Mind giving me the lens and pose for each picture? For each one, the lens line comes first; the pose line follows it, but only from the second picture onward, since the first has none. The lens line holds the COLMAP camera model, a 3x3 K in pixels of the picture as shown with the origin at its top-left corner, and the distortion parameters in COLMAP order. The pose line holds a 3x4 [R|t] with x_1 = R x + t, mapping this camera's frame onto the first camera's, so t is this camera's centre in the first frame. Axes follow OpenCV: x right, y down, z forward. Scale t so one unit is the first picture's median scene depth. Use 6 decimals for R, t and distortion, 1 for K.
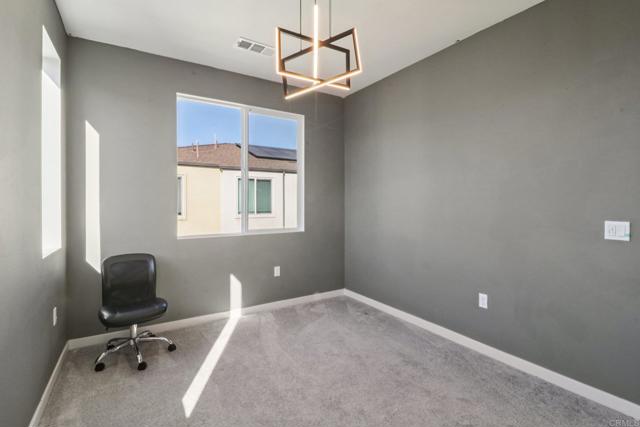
lens RADIAL K [[299.5, 0, 304.4], [0, 299.5, 208.1], [0, 0, 1]] dist [-0.001182, -0.007805]
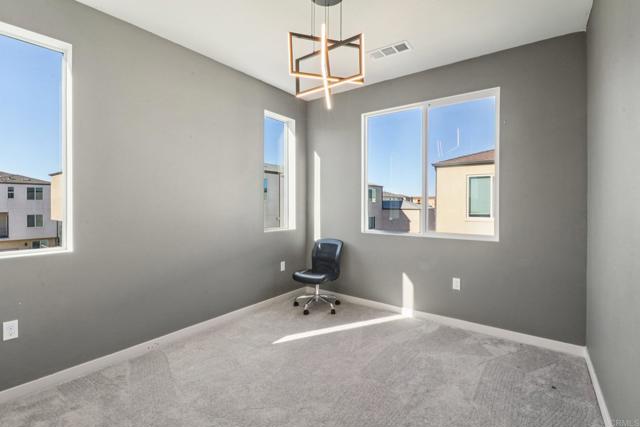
lens RADIAL K [[299.5, 0, 319.3], [0, 299.5, 207.0], [0, 0, 1]] dist [-0.001182, -0.007805]
pose [[0.373573, 0.013754, -0.927499, 0.589550], [-0.021032, 0.999759, 0.006355, -0.004251], [0.927362, 0.017133, 0.373772, 0.341401]]
